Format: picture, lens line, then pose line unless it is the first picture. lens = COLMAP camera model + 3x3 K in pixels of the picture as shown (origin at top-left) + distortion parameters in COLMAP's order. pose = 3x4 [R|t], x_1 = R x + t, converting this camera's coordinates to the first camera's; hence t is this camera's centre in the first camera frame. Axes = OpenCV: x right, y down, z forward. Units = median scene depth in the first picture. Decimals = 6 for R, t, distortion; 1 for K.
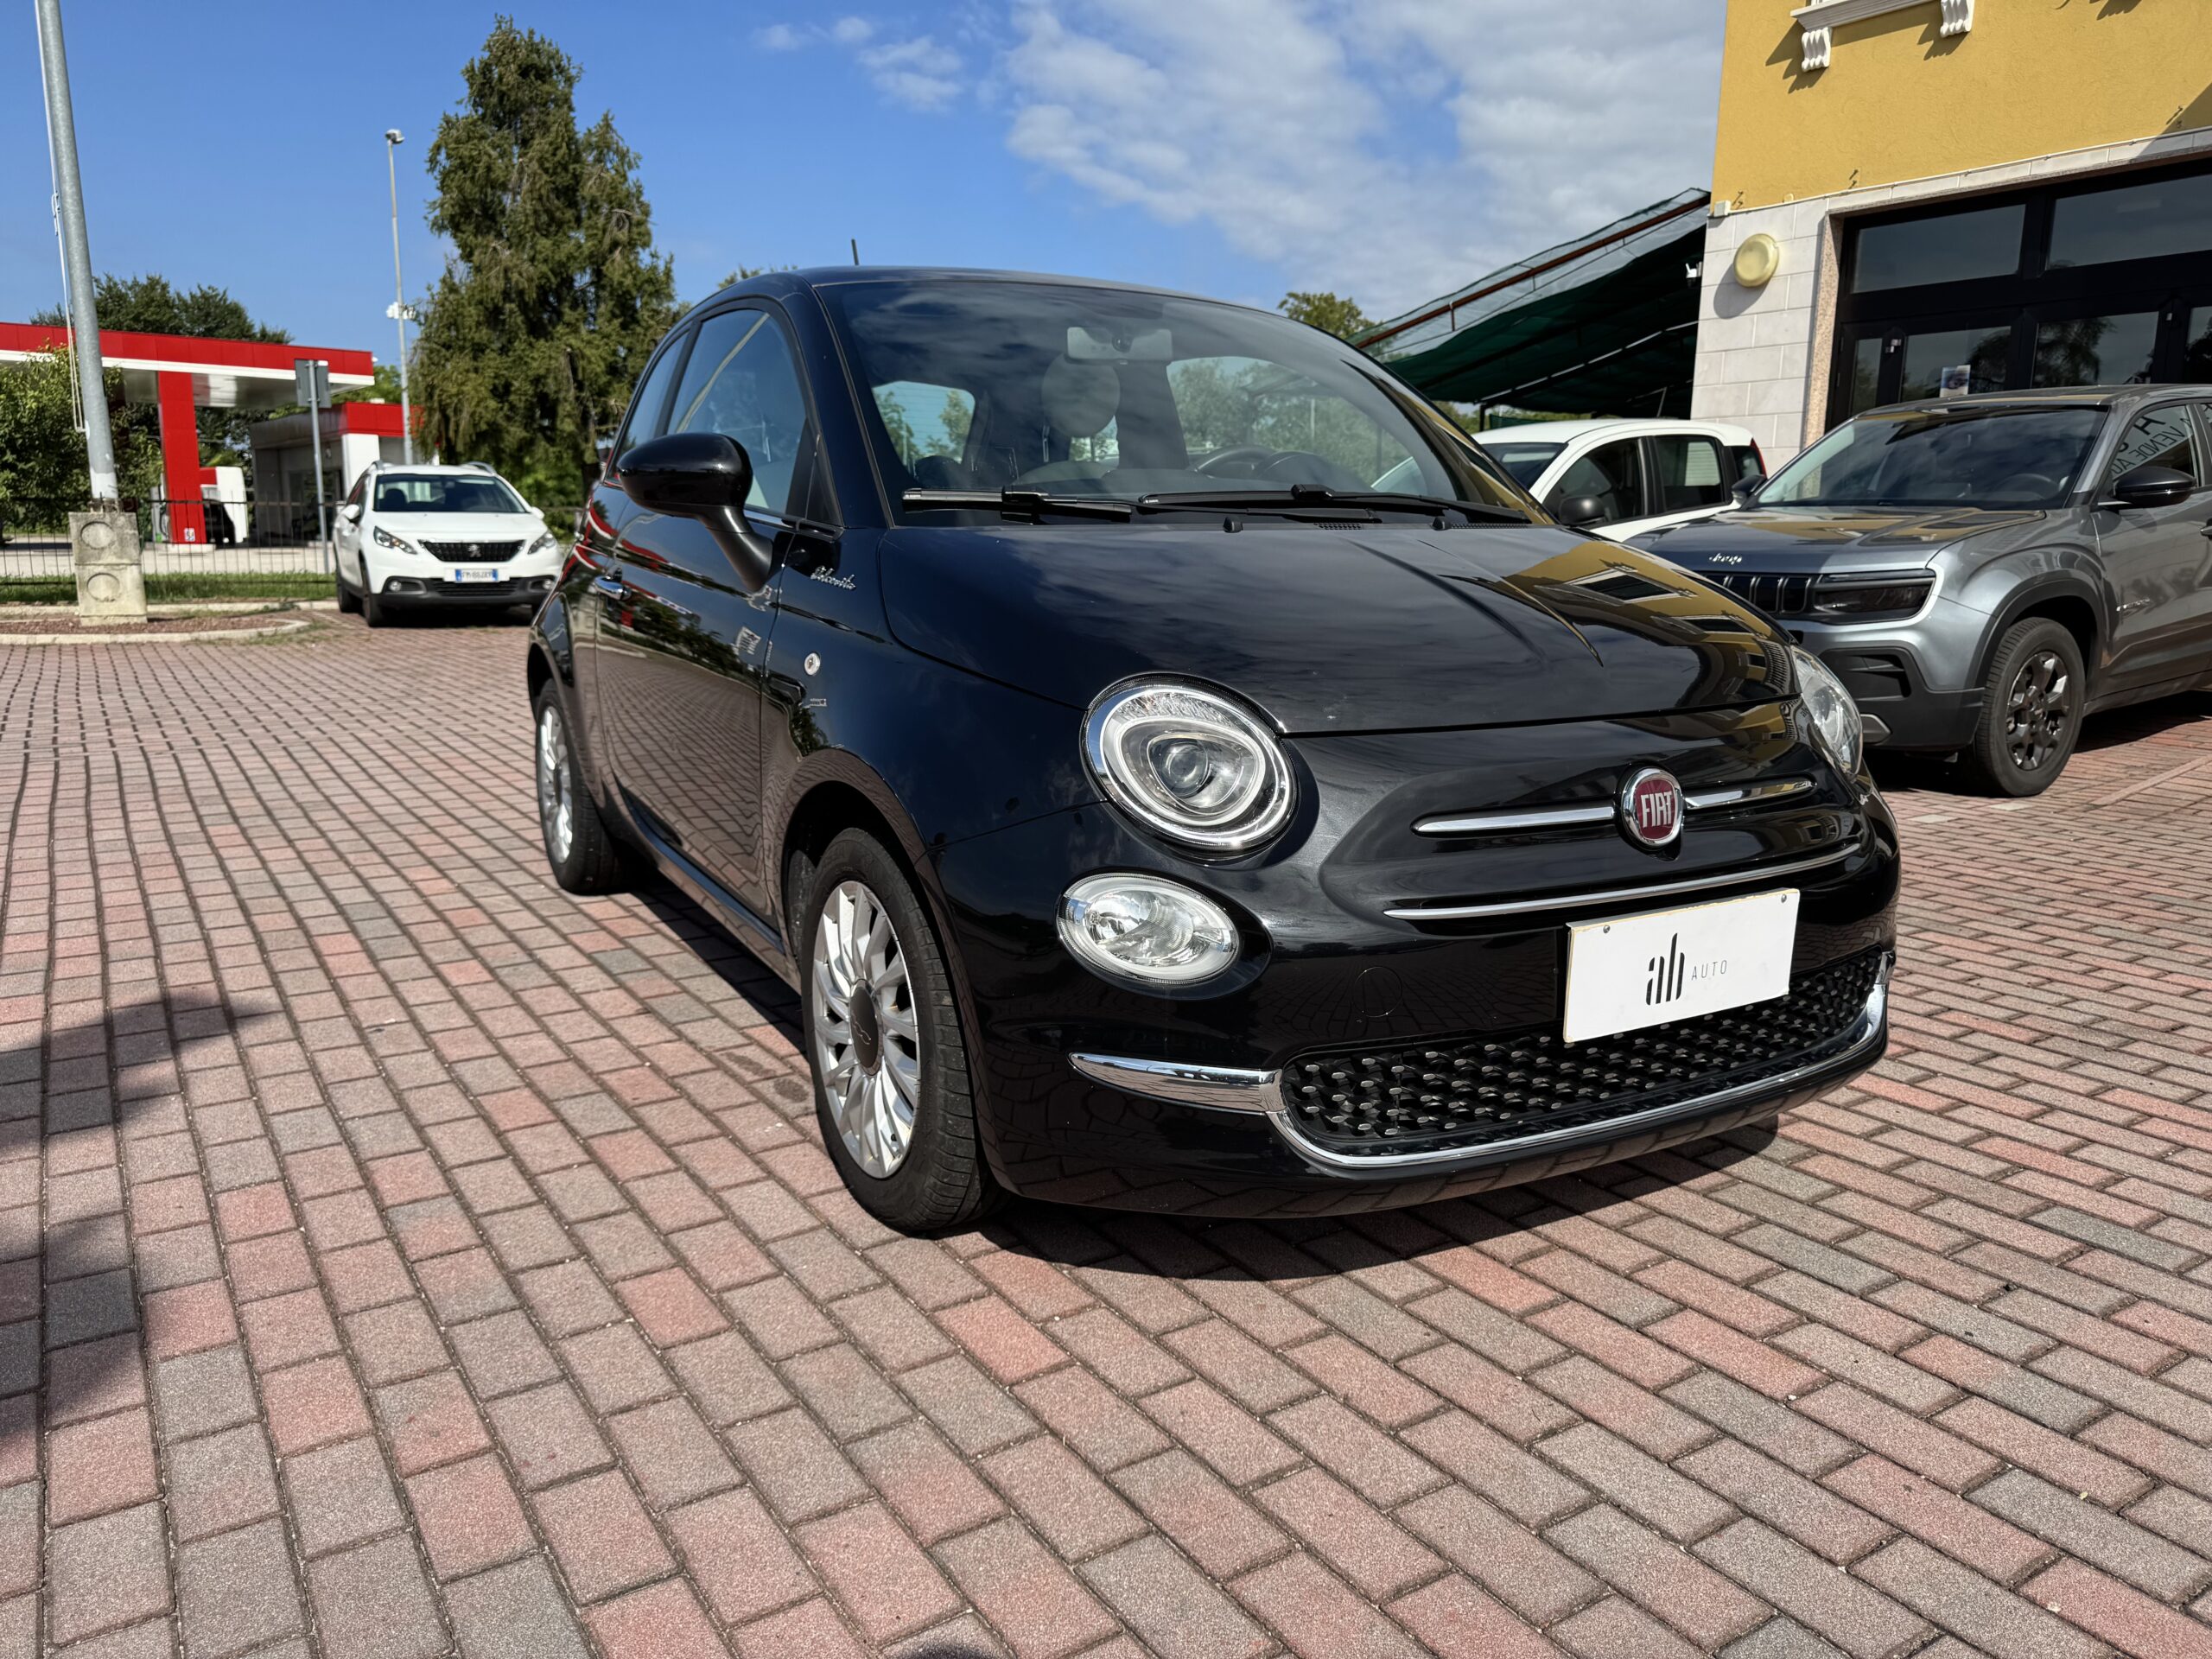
lens RADIAL K [[1571.1, 0, 1101.1], [0, 1571.1, 821.9], [0, 0, 1]] dist [0.014098, -0.006625]
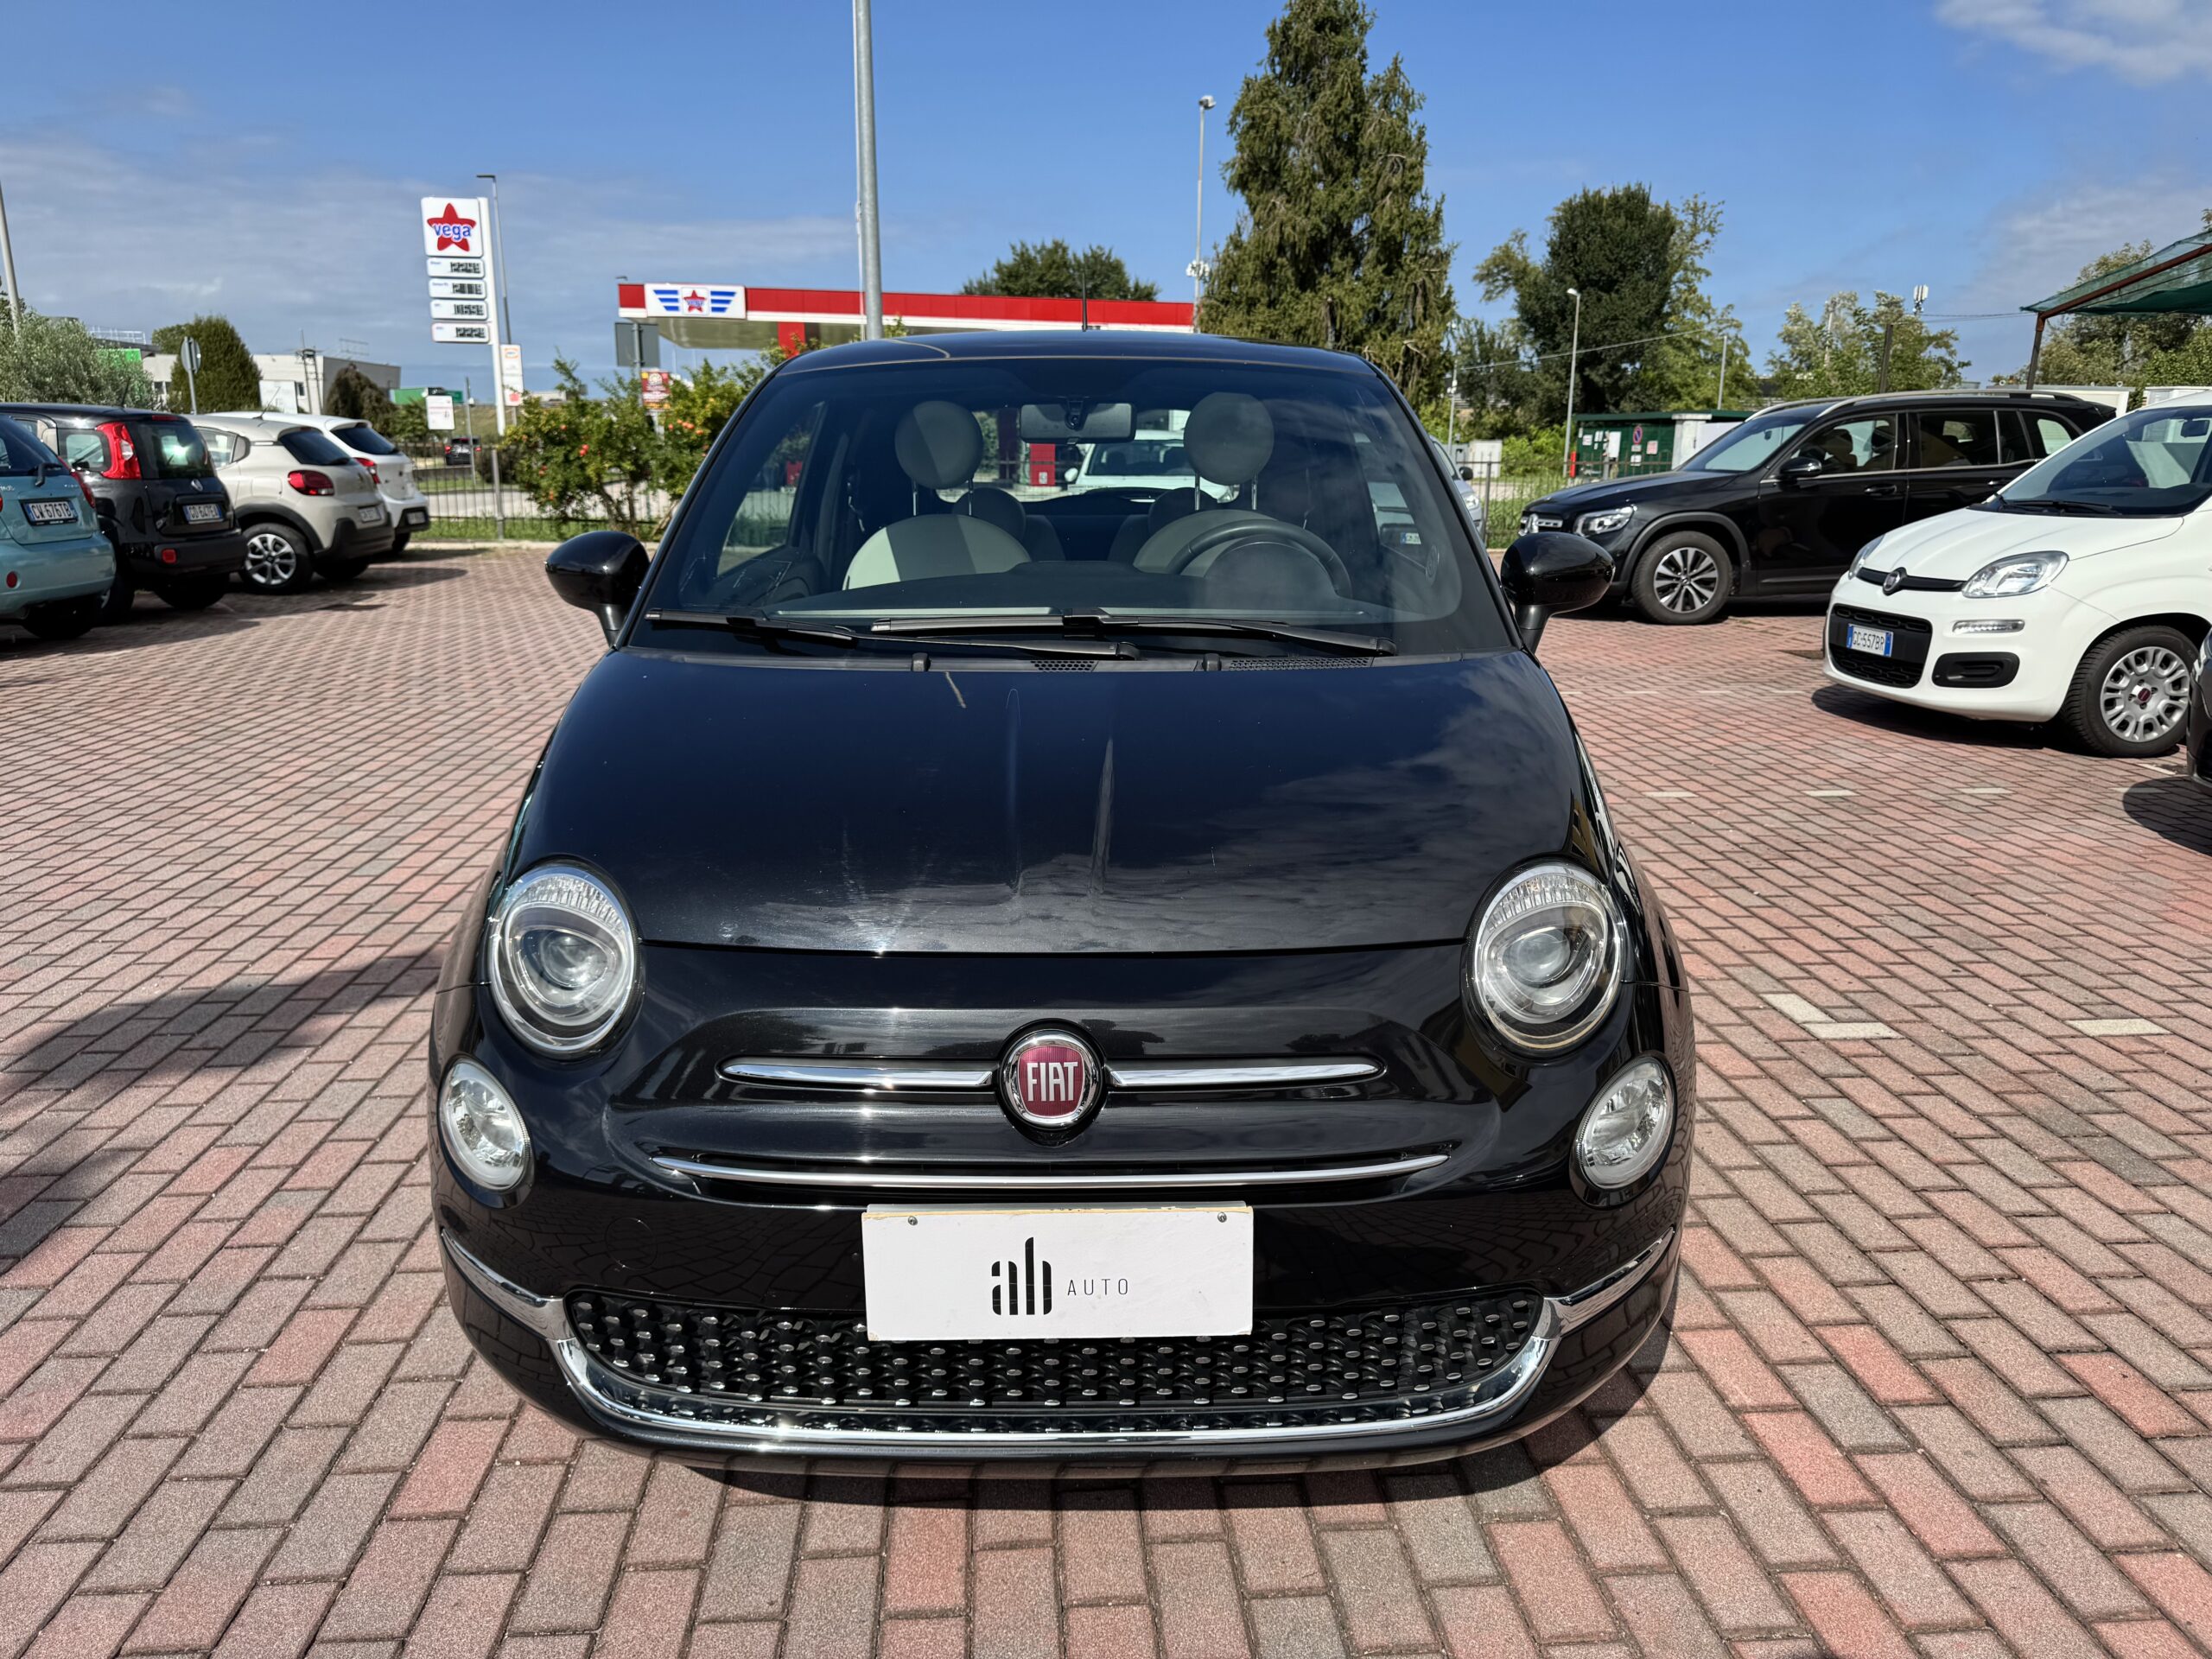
lens RADIAL K [[1568.2, 0, 1106.0], [0, 1568.2, 829.5], [0, 0, 1]] dist [0.022192, -0.019262]
pose [[0.875420, 0.110485, -0.470566, 0.112548], [-0.088072, 0.993689, 0.069464, -0.029749], [0.475271, -0.019366, 0.879626, 0.044617]]
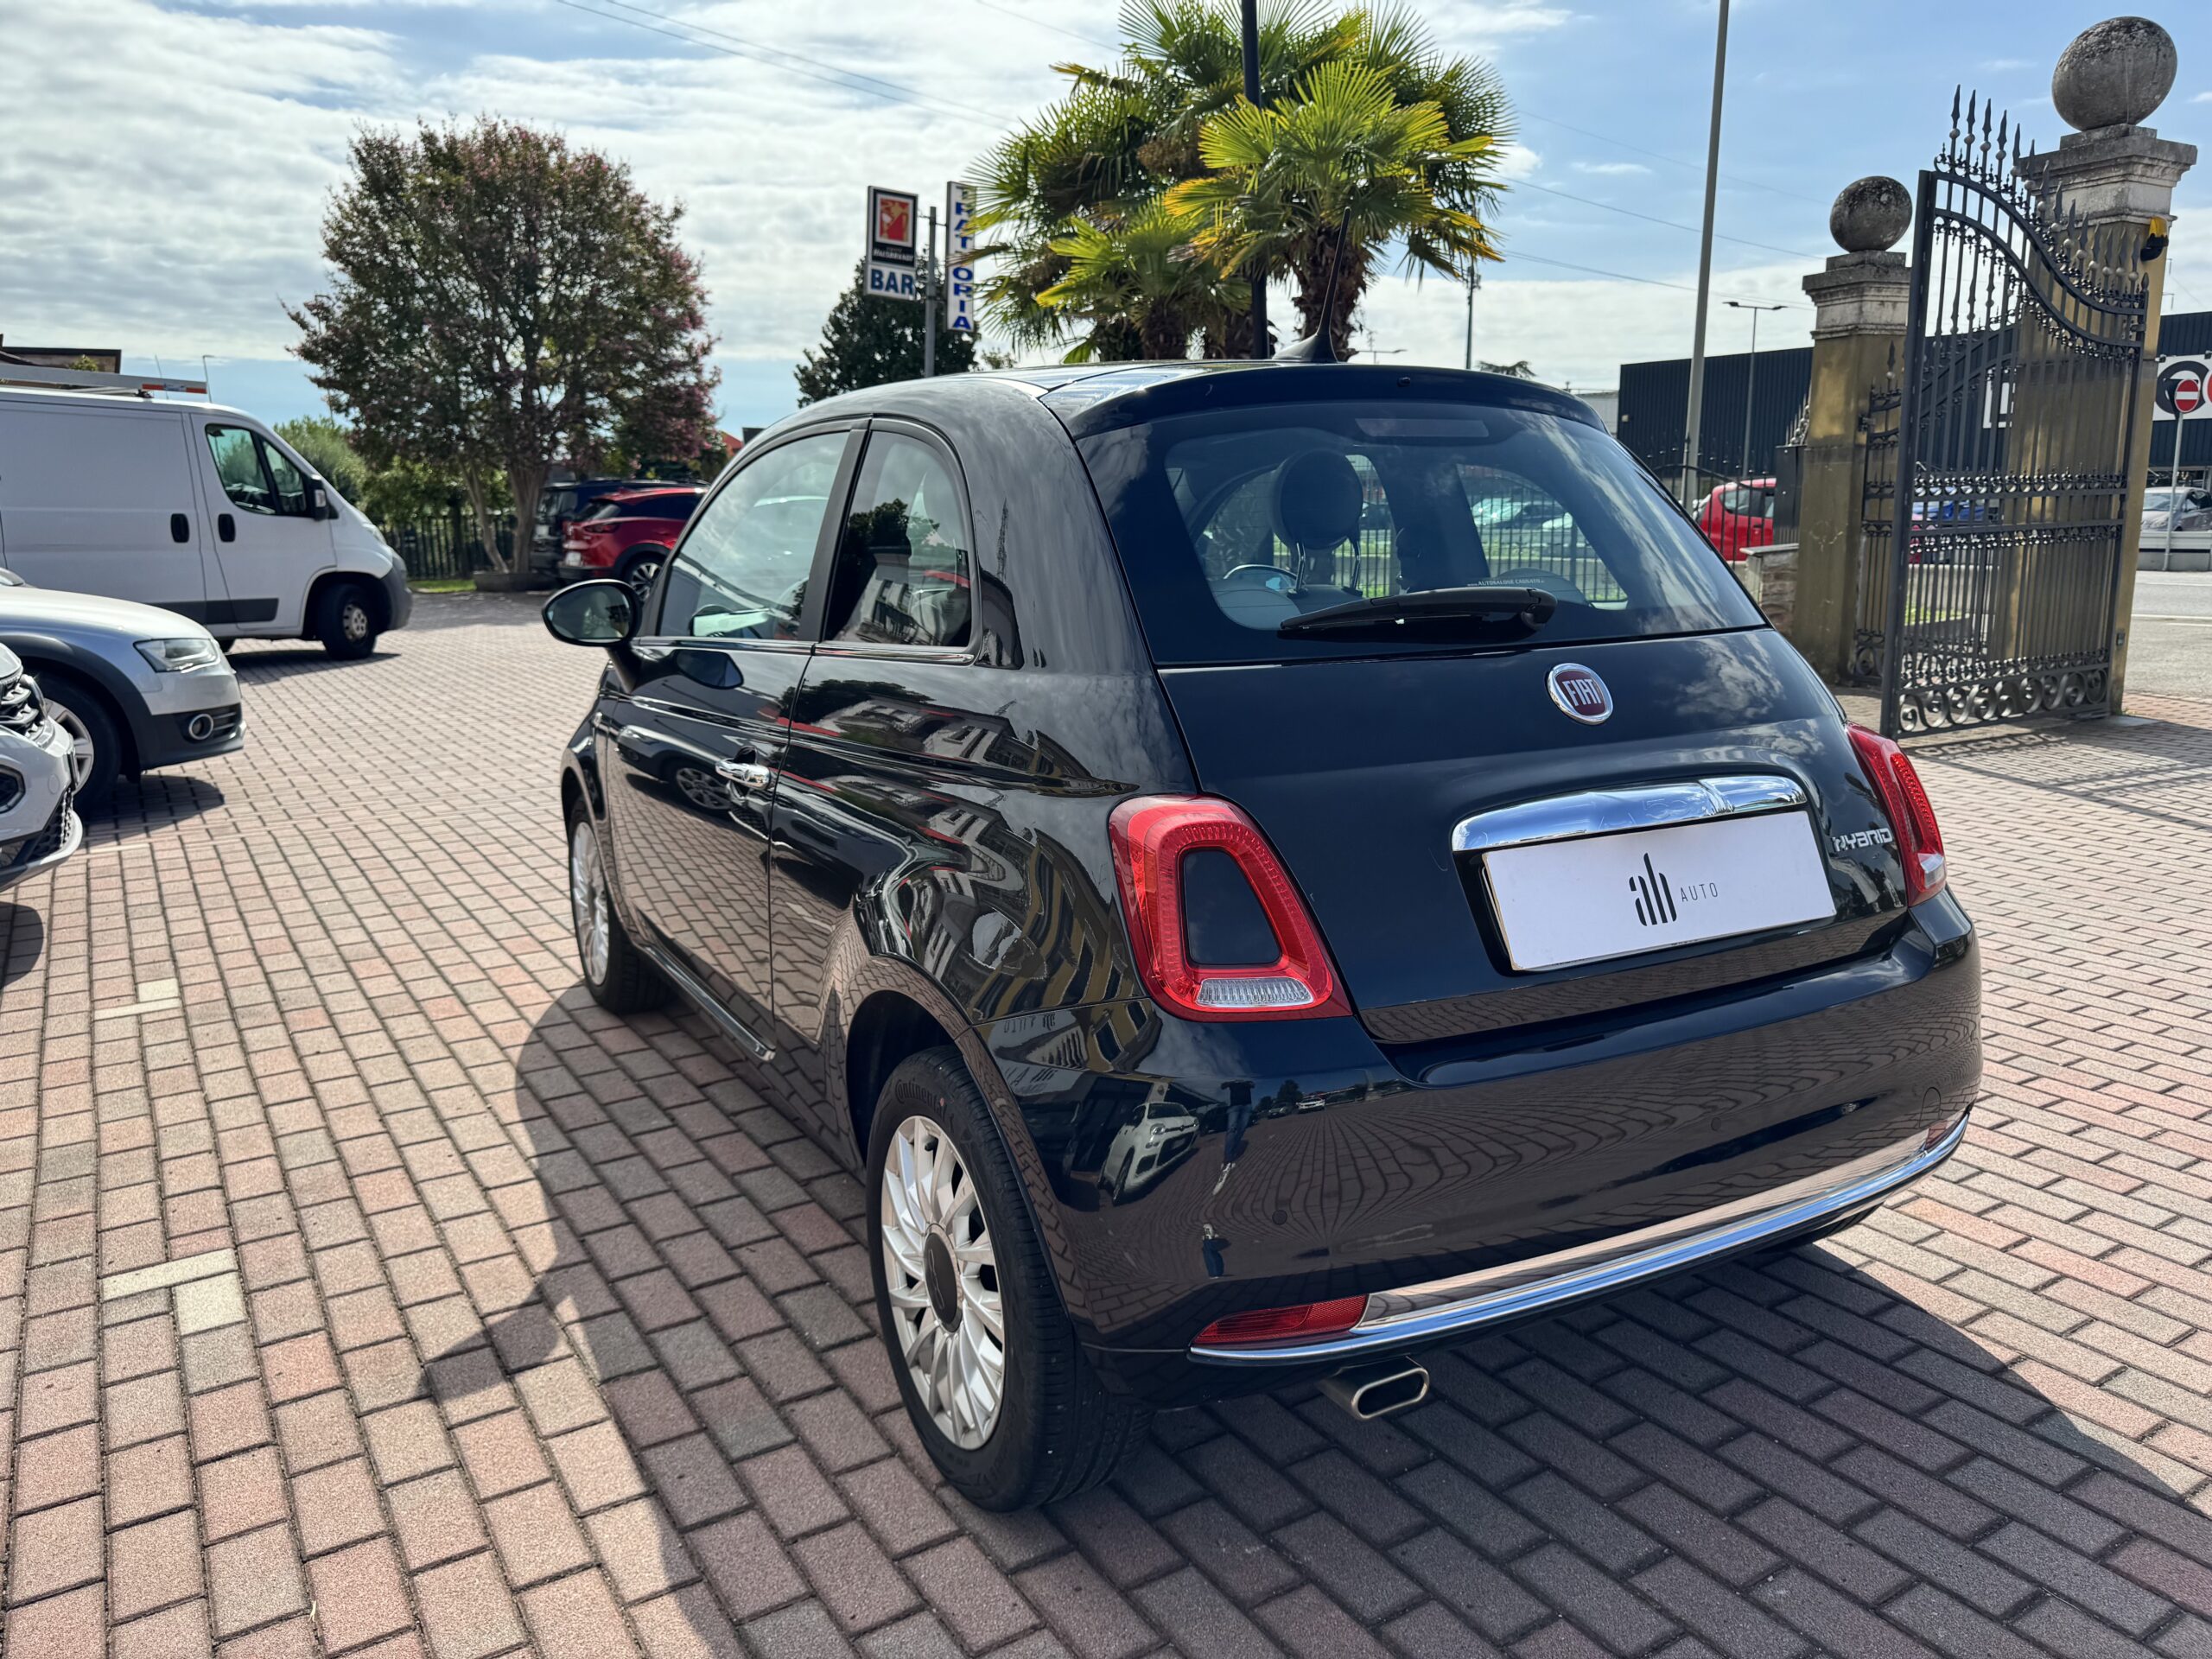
lens RADIAL K [[1573.1, 0, 1106.0], [0, 1573.1, 829.5], [0, 0, 1]] dist [0.010060, -0.012477]
pose [[-0.999994, 0.001318, 0.003244, -0.023632], [0.002451, 0.925020, 0.379911, -0.120663], [-0.002500, 0.379917, -0.925017, 0.517835]]
